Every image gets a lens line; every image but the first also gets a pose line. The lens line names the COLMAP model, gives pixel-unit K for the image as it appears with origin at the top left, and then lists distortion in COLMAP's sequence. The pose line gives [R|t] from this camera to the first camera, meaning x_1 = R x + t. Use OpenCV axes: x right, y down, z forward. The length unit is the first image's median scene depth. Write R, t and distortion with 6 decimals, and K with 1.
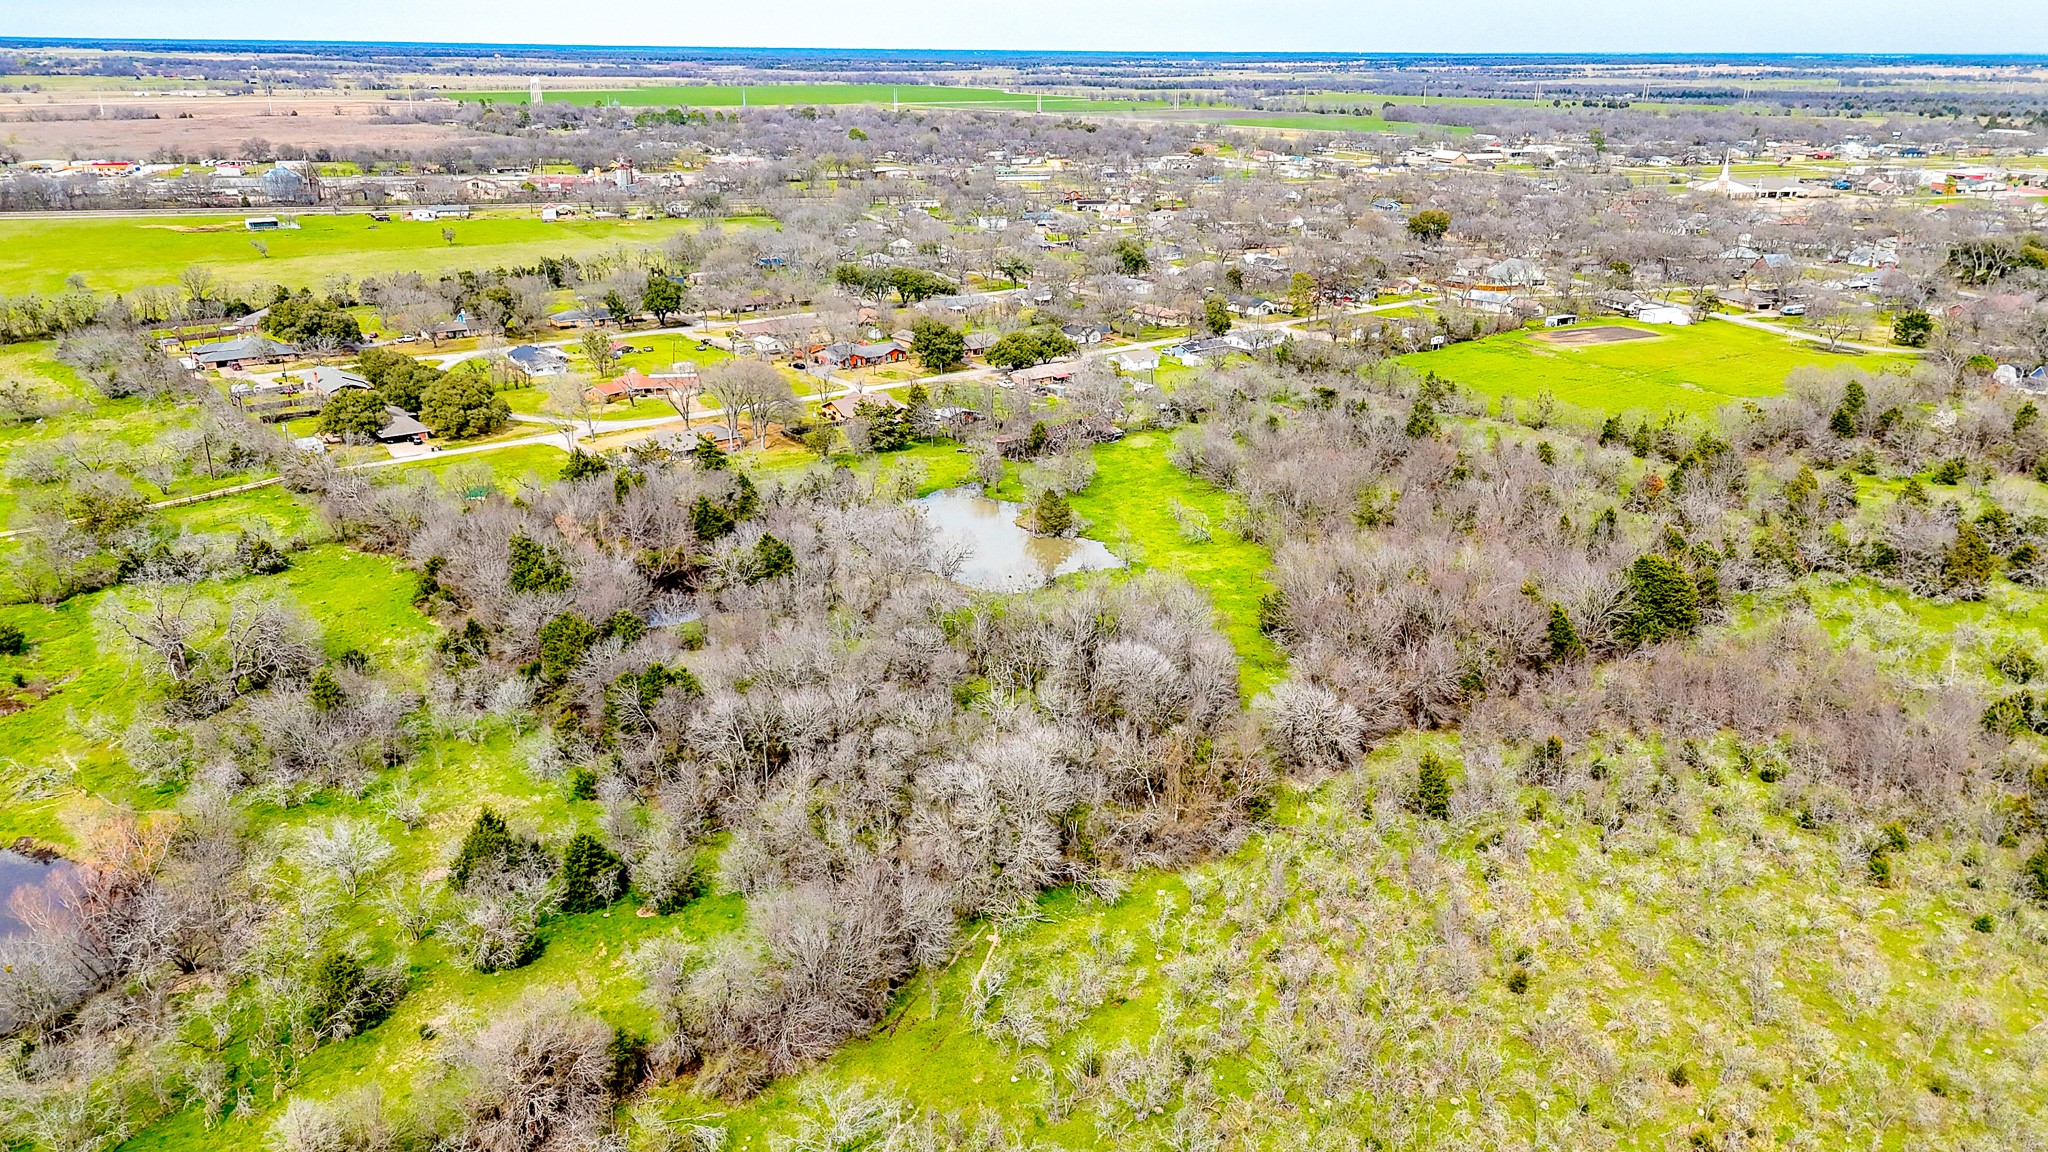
lens RADIAL K [[1496.4, 0, 1038.4], [0, 1496.4, 561.2], [0, 0, 1]] dist [0.072596, -0.063500]
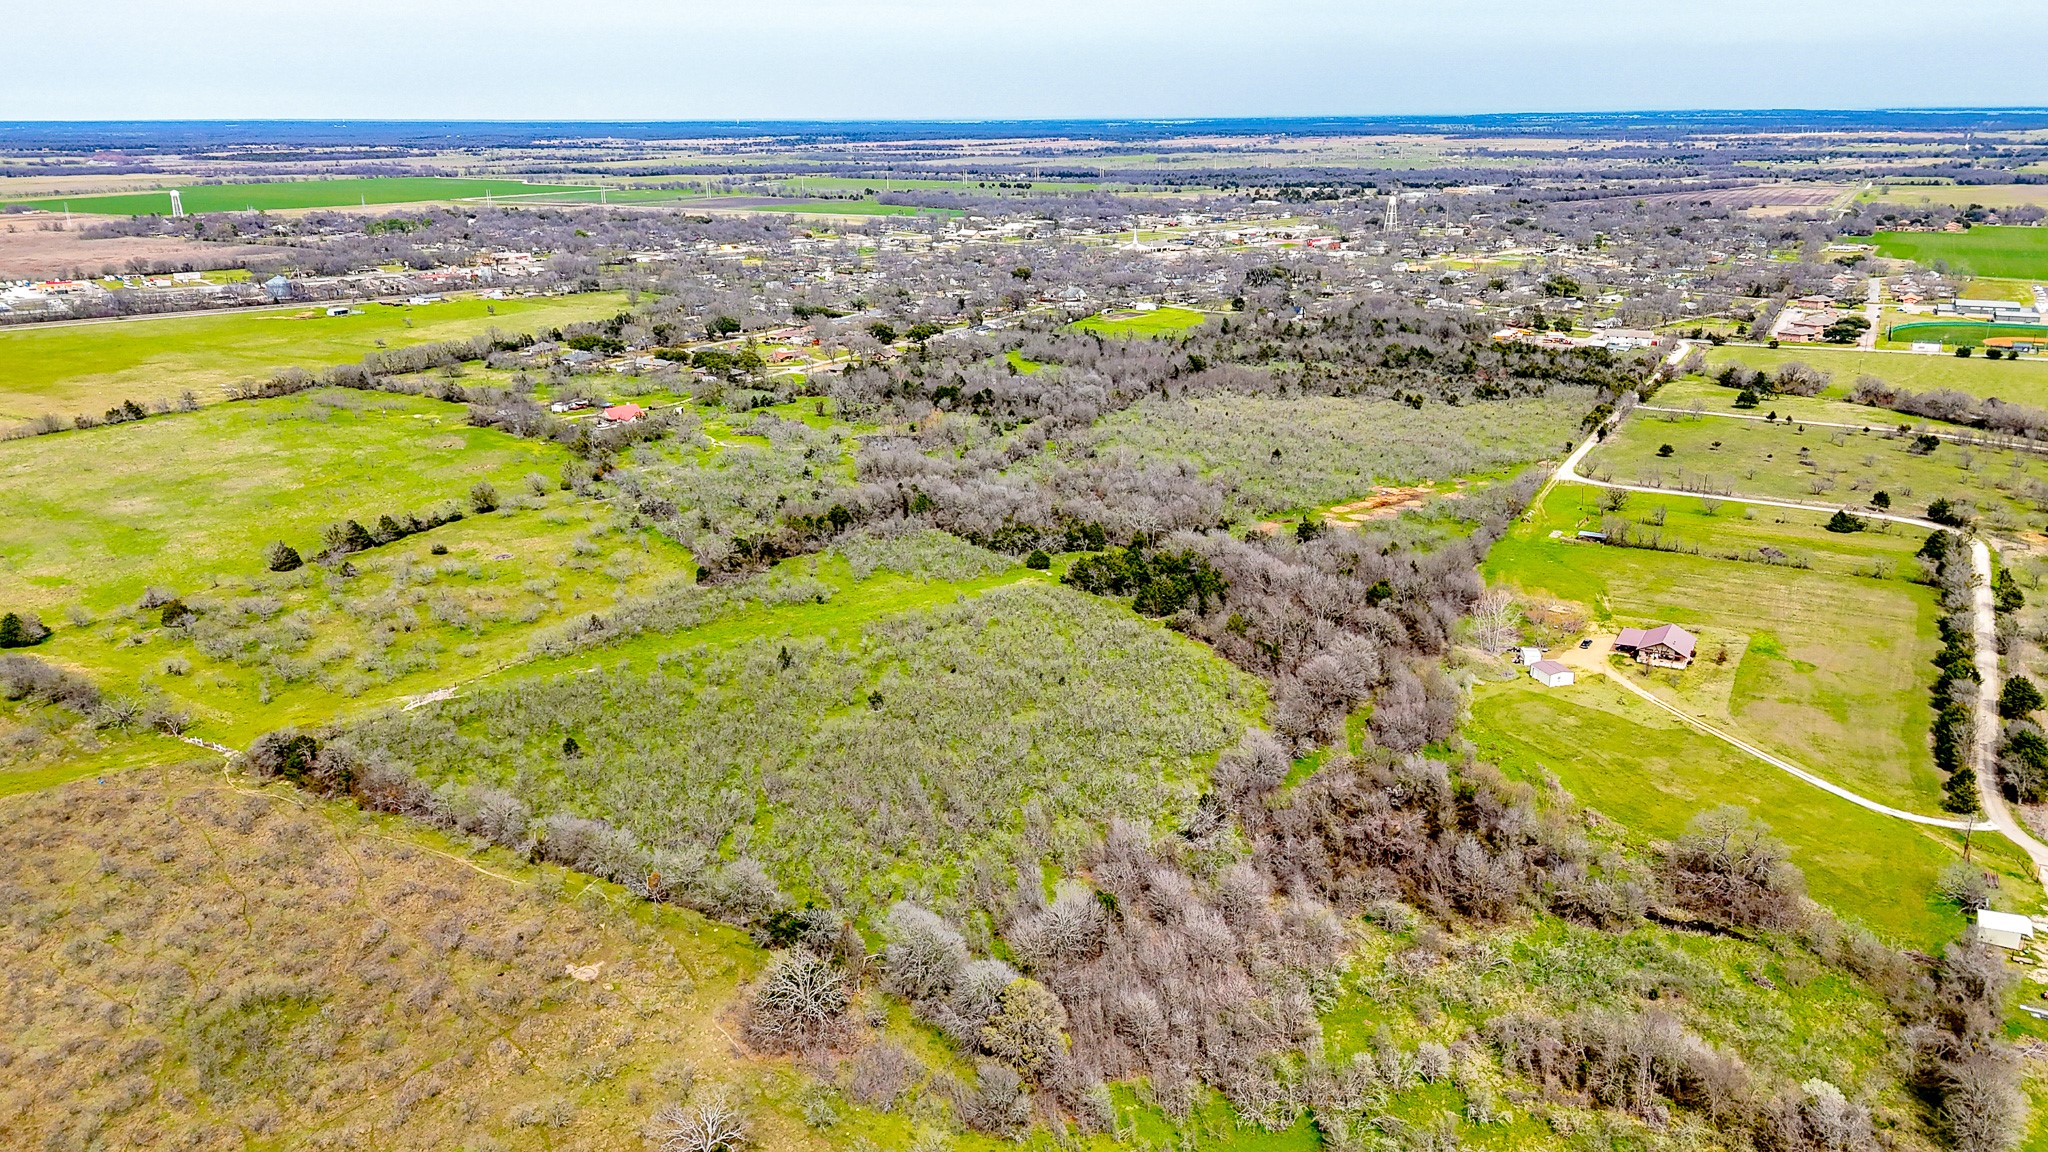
lens RADIAL K [[1496.4, 0, 1024.7], [0, 1496.4, 581.6], [0, 0, 1]] dist [0.072596, -0.063500]
pose [[0.923825, -0.128687, 0.360538, -1.304985], [0.137819, 0.990457, 0.000384, 0.466438], [-0.357147, 0.049334, 0.932744, -2.155433]]
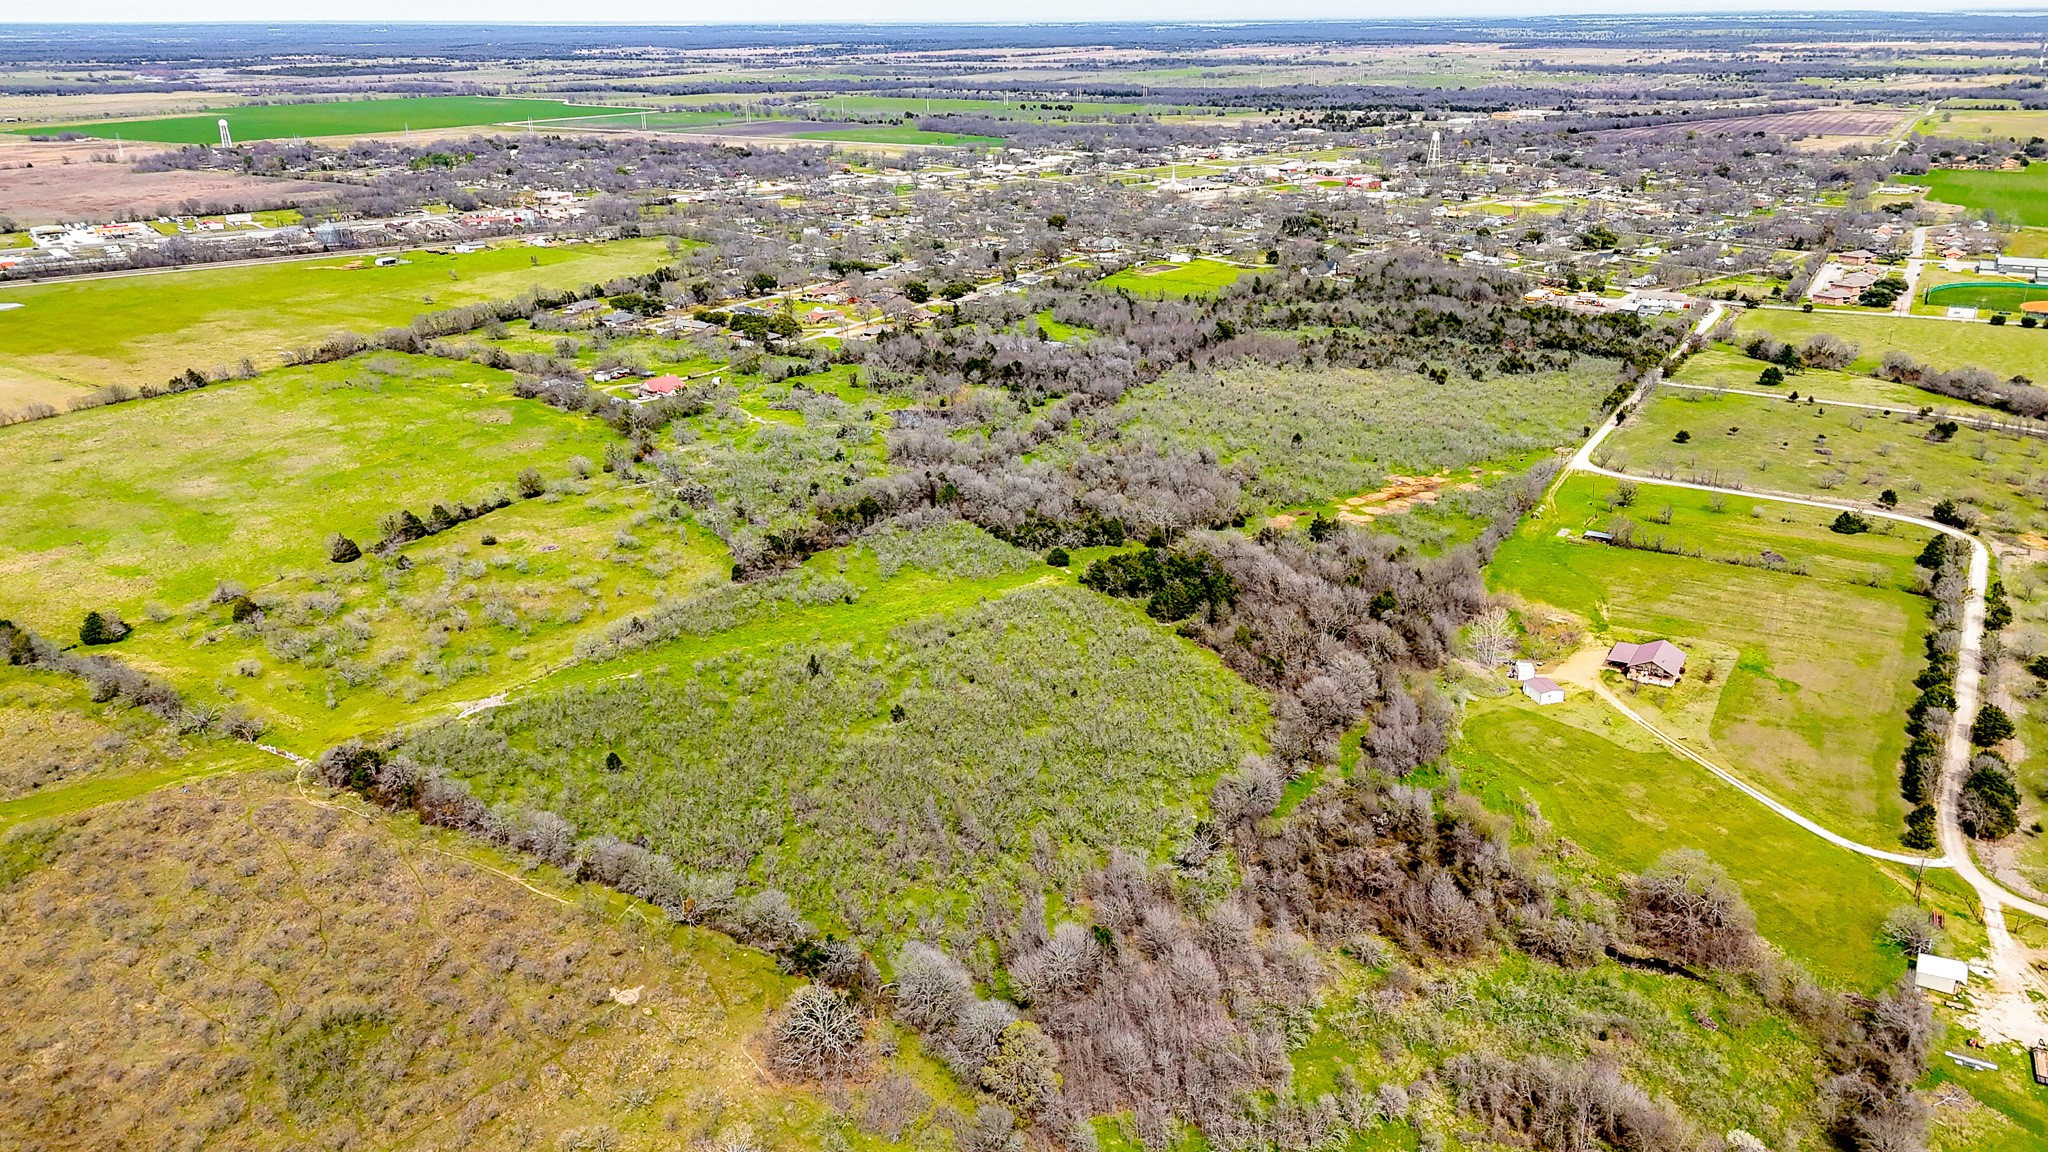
lens RADIAL K [[1496.4, 0, 1024.9], [0, 1496.4, 579.3], [0, 0, 1]] dist [0.072596, -0.063500]
pose [[0.934402, -0.141019, 0.327120, -1.291107], [0.130353, 0.989973, 0.054423, 0.345711], [-0.331514, -0.008212, 0.943414, -2.250503]]
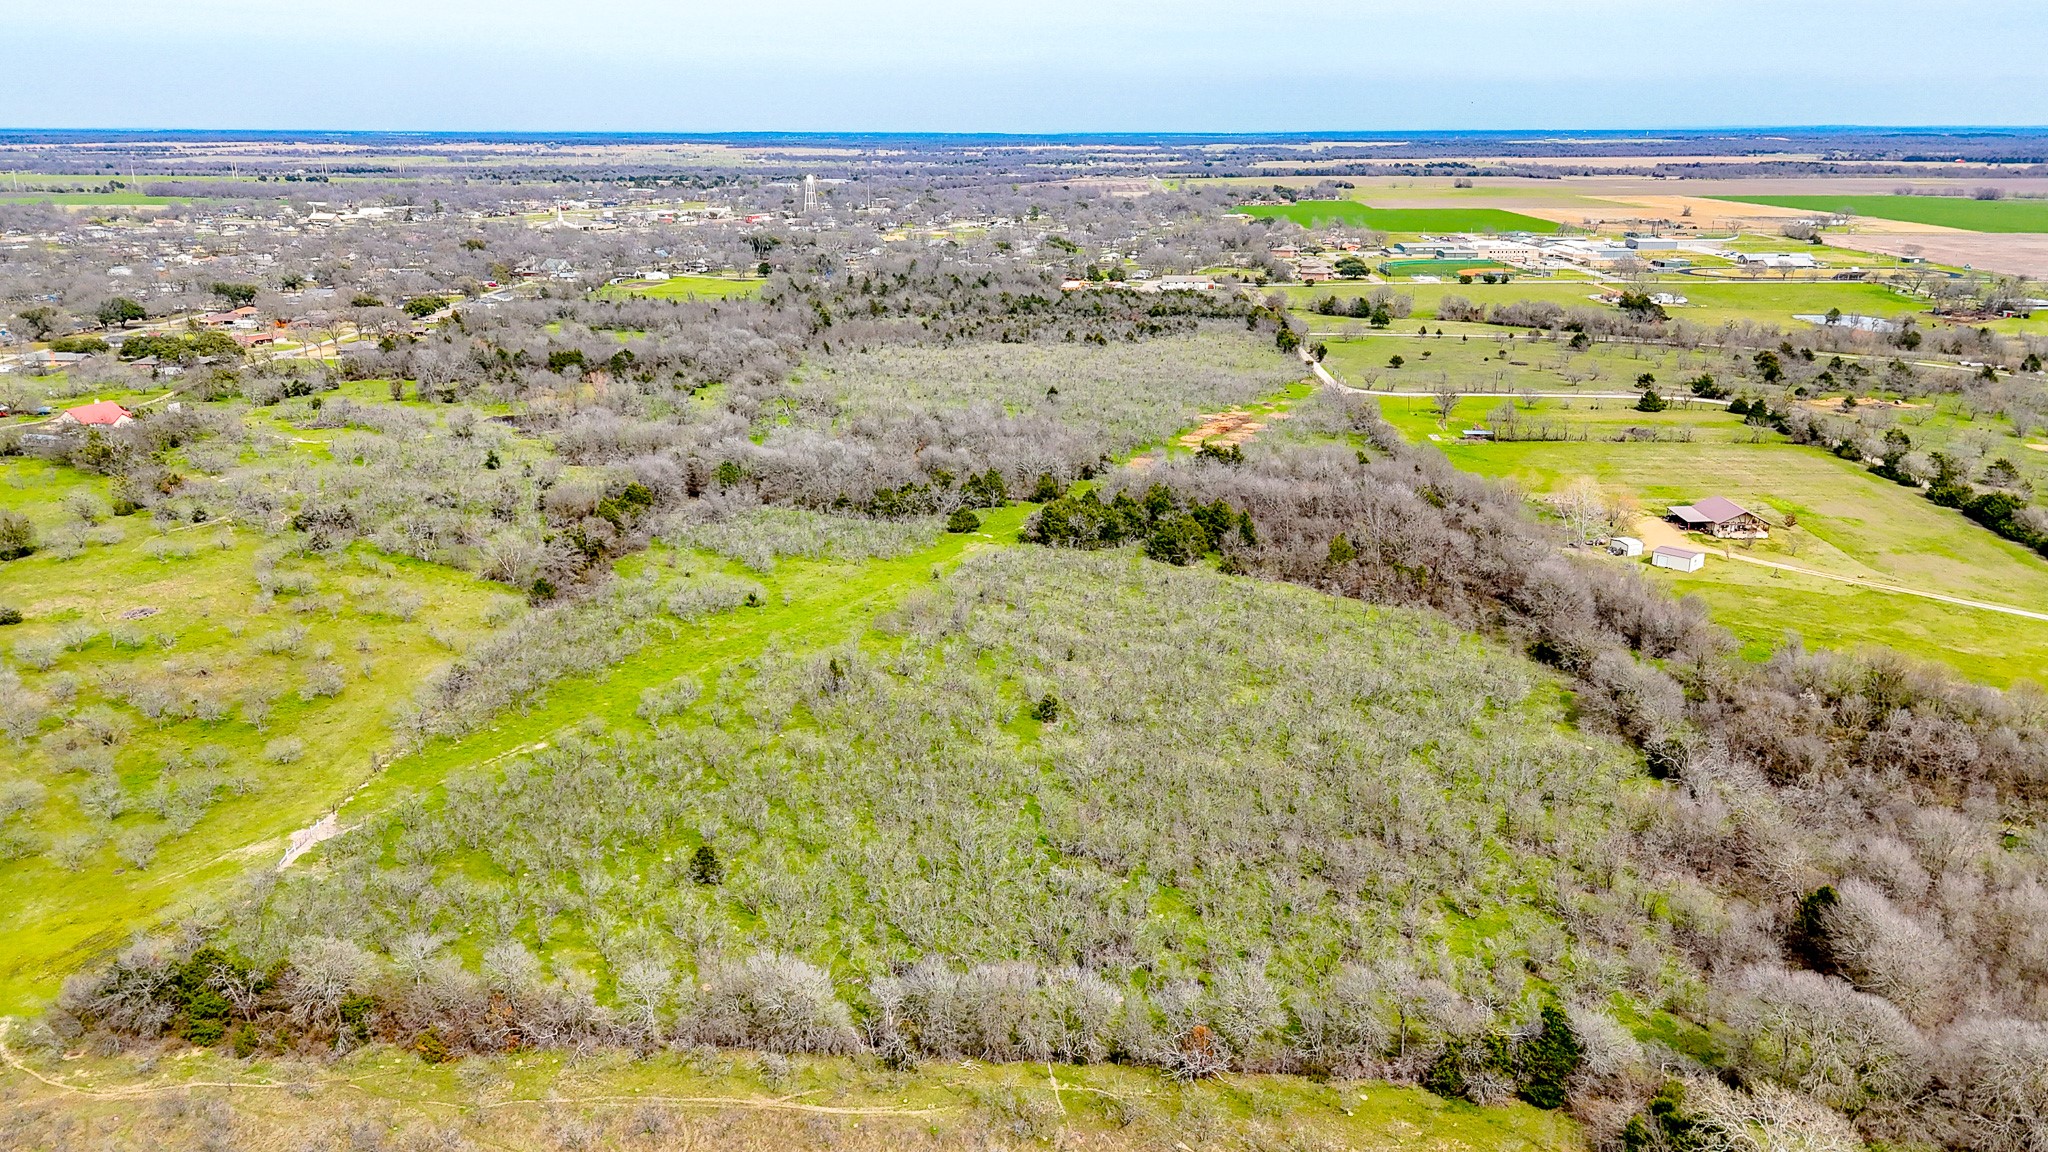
lens RADIAL K [[1496.4, 0, 1016.9], [0, 1496.4, 581.2], [0, 0, 1]] dist [0.072596, -0.063500]
pose [[0.646839, -0.227860, 0.727791, -1.673972], [0.251975, 0.964581, 0.078048, 0.391694], [-0.719797, 0.132900, 0.681344, -1.329350]]
